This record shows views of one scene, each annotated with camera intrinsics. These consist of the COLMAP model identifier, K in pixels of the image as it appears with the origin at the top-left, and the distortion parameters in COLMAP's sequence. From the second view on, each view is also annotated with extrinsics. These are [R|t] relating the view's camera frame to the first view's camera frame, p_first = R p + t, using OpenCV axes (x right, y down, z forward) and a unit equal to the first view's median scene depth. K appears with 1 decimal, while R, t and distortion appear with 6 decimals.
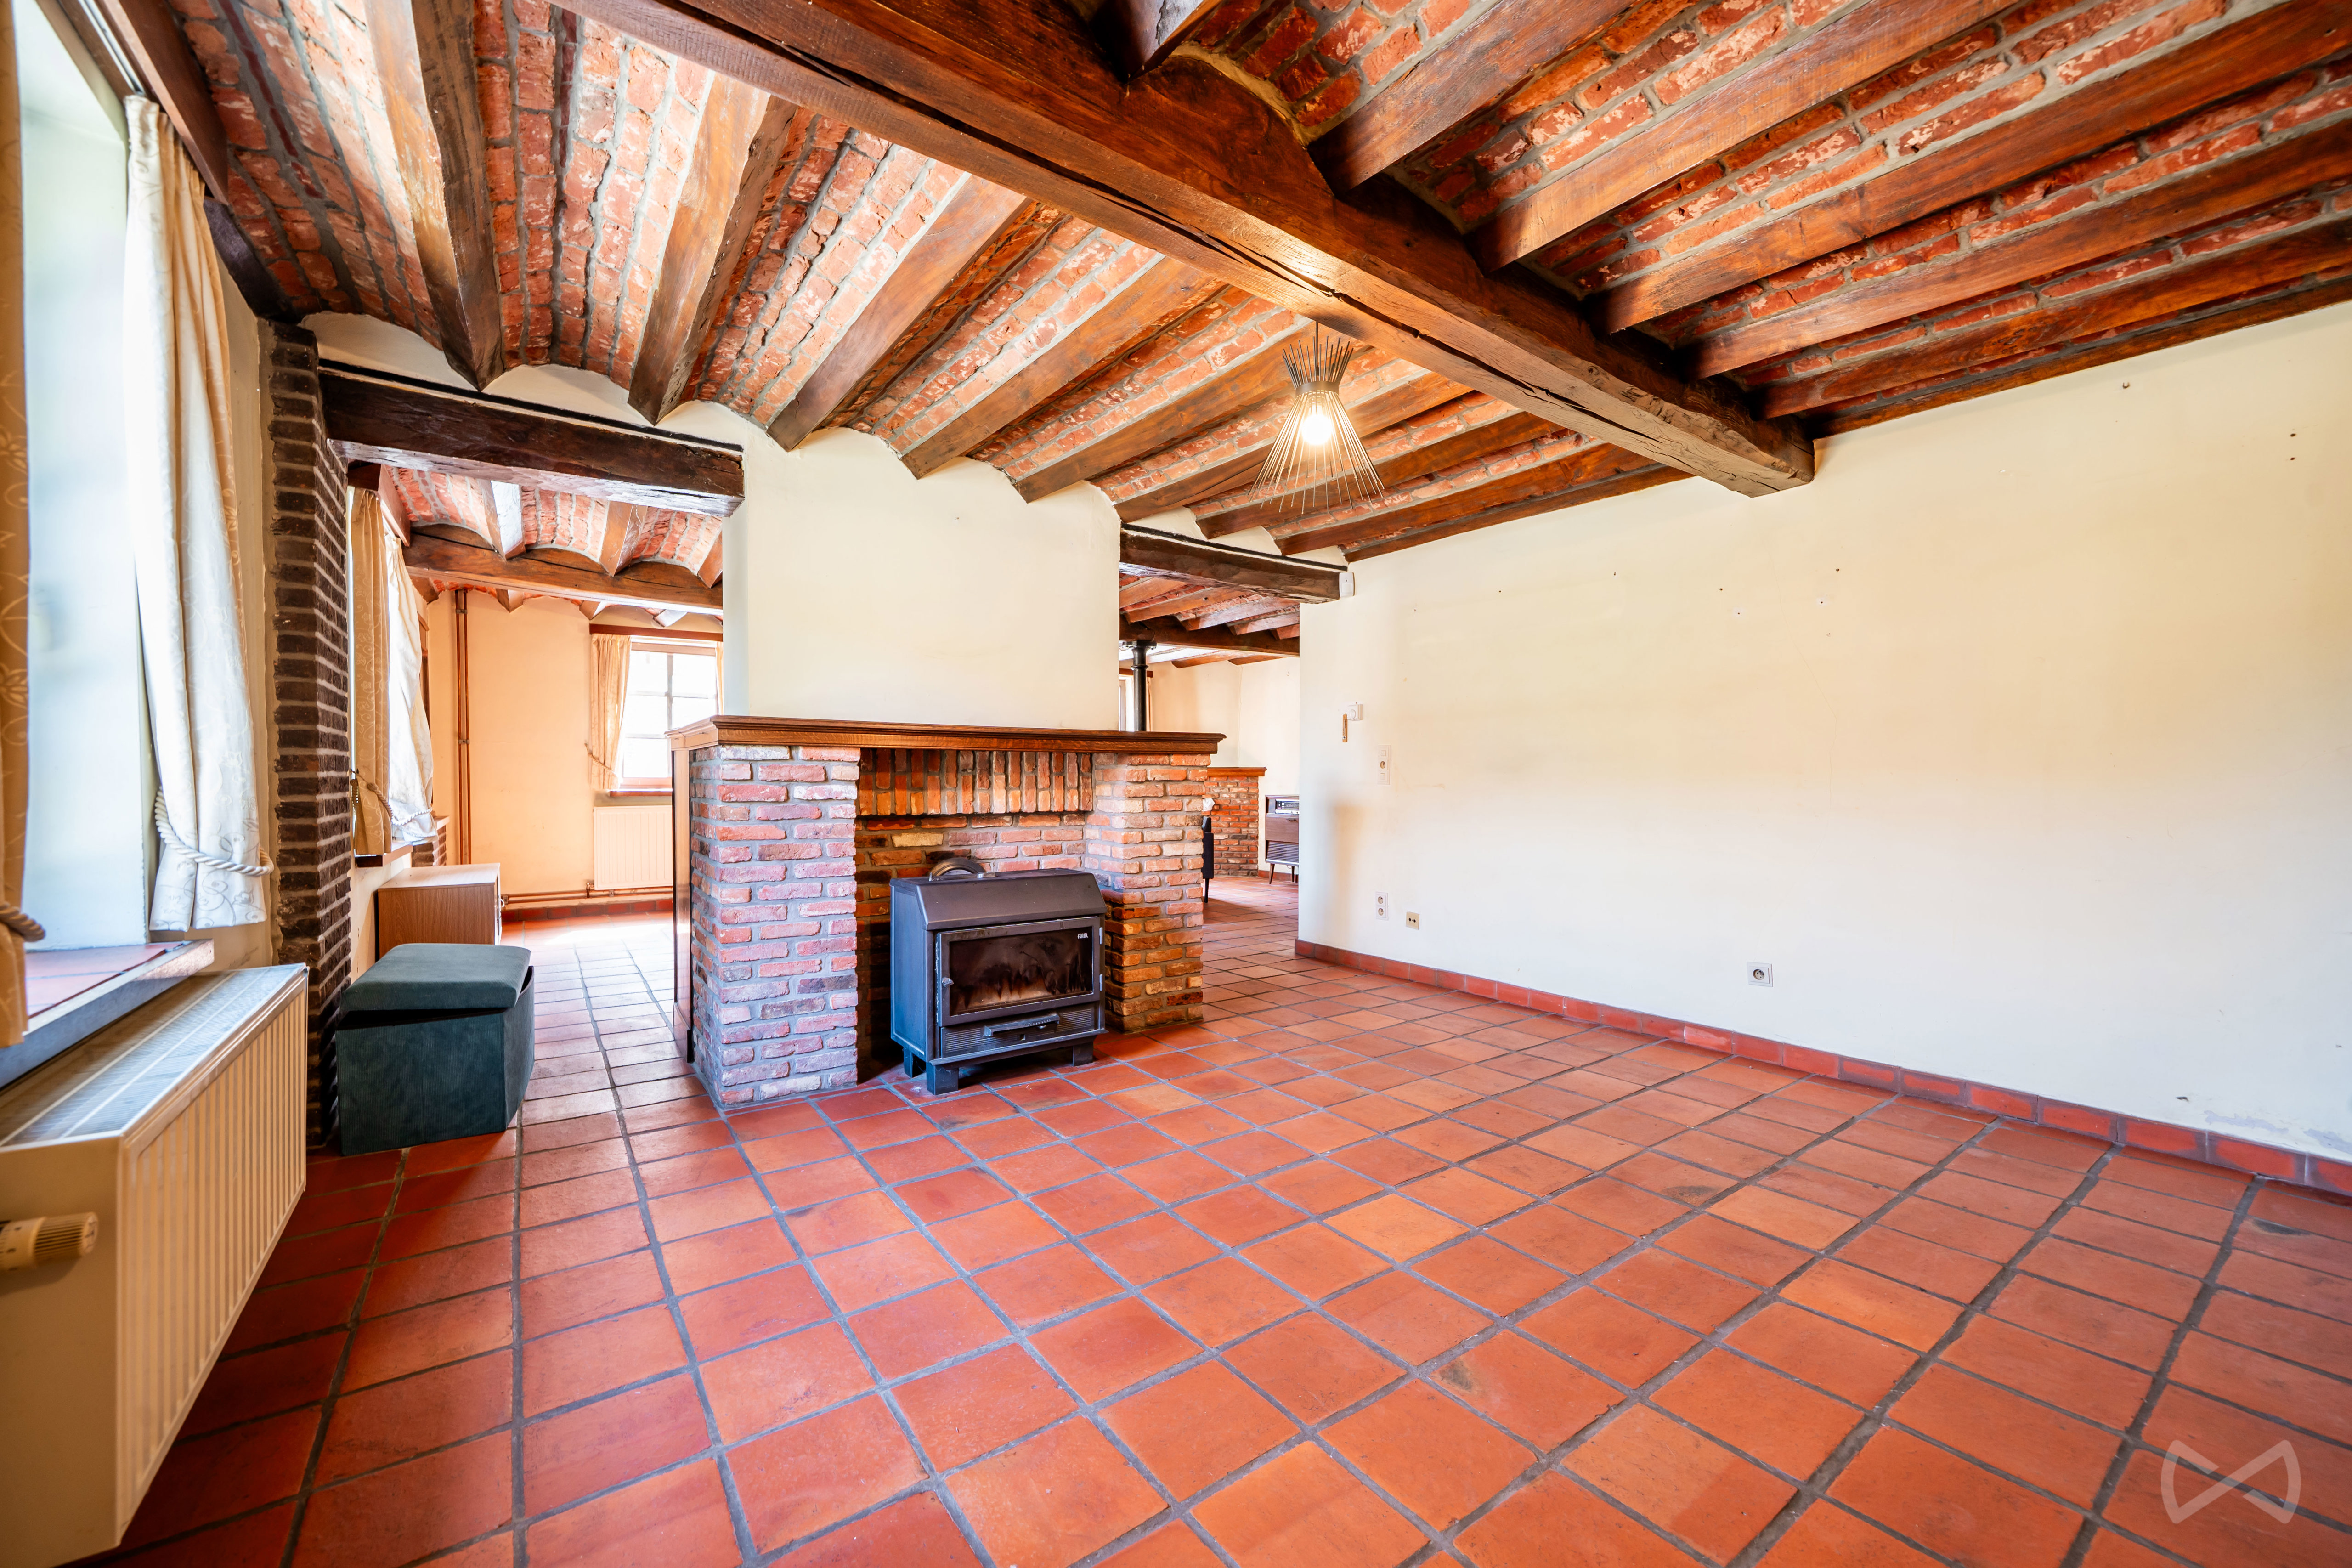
lens RADIAL K [[913.5, 0, 1173.7], [0, 913.5, 787.1], [0, 0, 1]] dist [-0.000368, -0.000194]
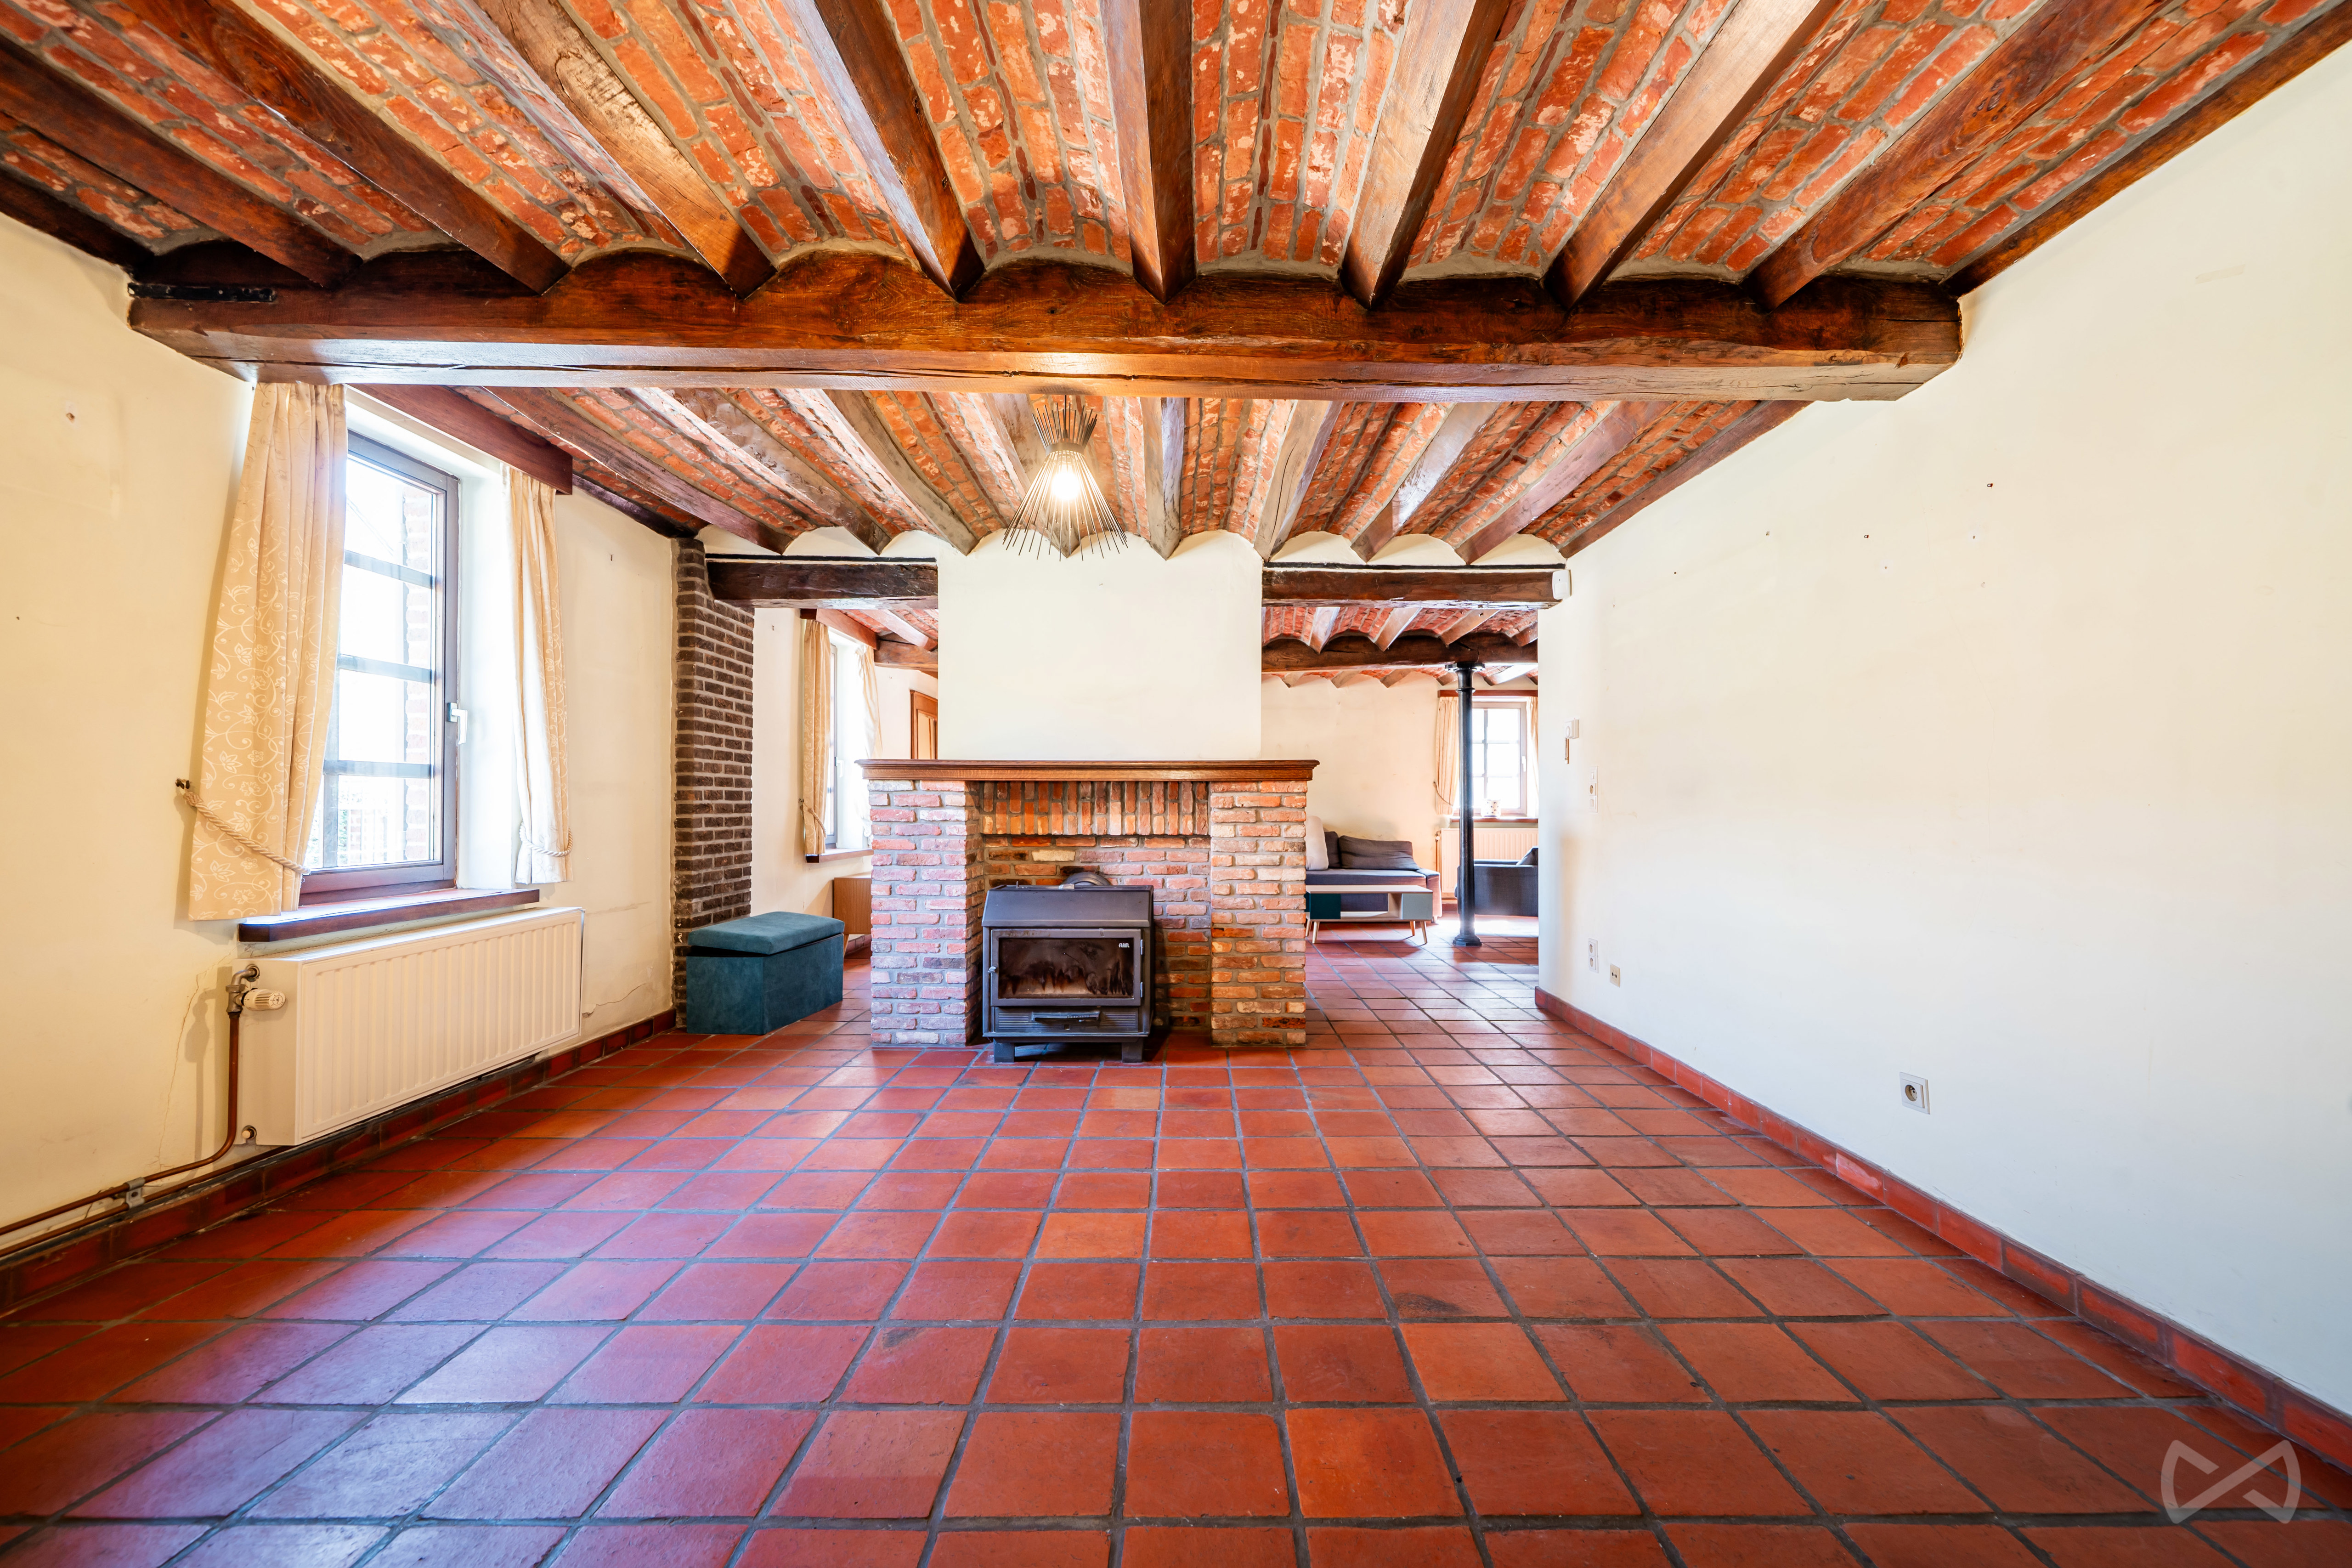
lens RADIAL K [[908.8, 0, 1202.8], [0, 908.8, 791.1], [0, 0, 1]] dist [-0.000179, -0.000071]
pose [[0.816181, -0.008804, -0.577729, 0.631179], [-0.006889, 0.999665, -0.024965, 0.001232], [0.577755, 0.024356, 0.815847, 0.145954]]
